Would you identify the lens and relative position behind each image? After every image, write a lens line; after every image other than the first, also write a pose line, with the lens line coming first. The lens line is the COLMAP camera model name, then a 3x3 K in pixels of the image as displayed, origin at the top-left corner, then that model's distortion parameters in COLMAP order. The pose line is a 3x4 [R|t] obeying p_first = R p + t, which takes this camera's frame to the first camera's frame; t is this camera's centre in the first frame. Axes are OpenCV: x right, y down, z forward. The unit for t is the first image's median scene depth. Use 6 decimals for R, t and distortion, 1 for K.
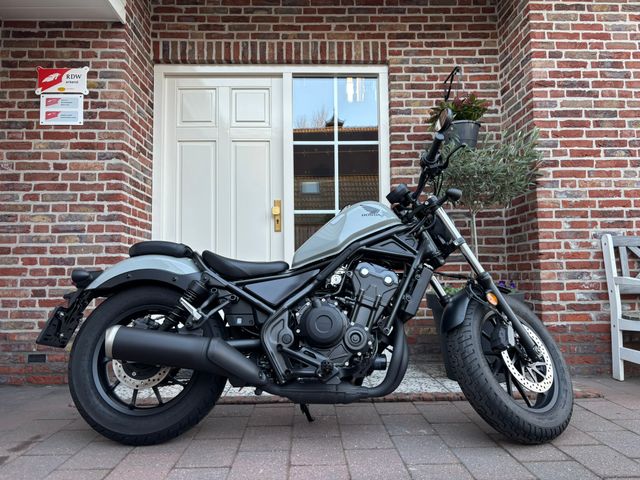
lens RADIAL K [[494.3, 0, 320.0], [0, 494.3, 236.3], [0, 0, 1]] dist [0.044490, -0.057305]
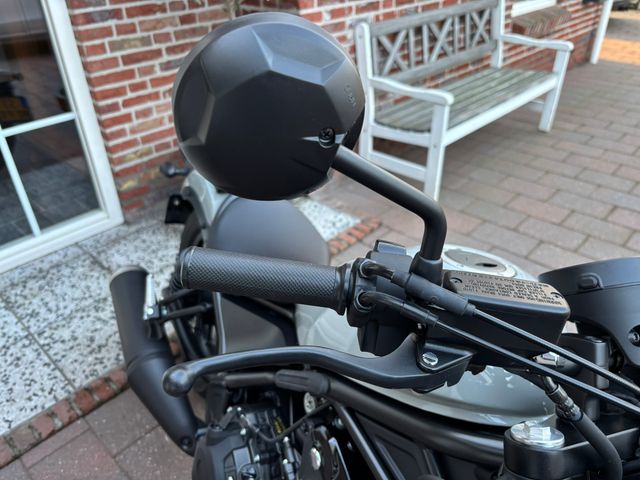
lens RADIAL K [[494.3, 0, 328.5], [0, 494.3, 236.3], [0, 0, 1]] dist [0.044490, -0.057305]
pose [[0.703635, -0.383848, 0.597962, -0.100820], [-0.042286, 0.817423, 0.574484, -0.188750], [-0.709302, -0.429512, 0.558936, 0.419464]]
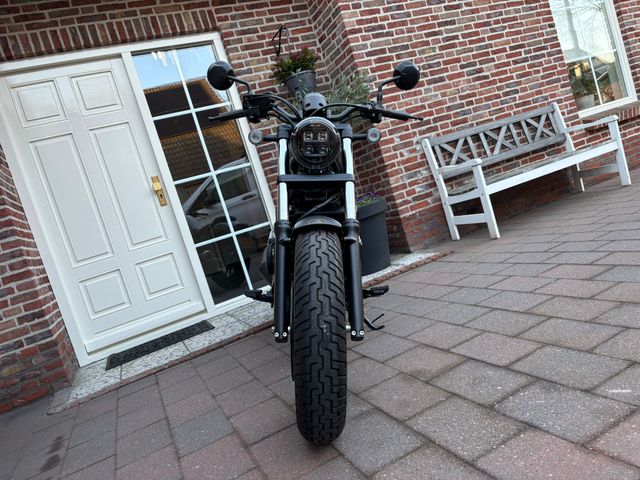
lens RADIAL K [[494.3, 0, 330.4], [0, 494.3, 231.8], [0, 0, 1]] dist [0.044490, -0.057305]
pose [[0.886955, -0.288431, 0.360719, -0.200464], [0.252796, 0.956821, 0.143486, -0.021494], [-0.386529, -0.036077, 0.921571, -0.138124]]
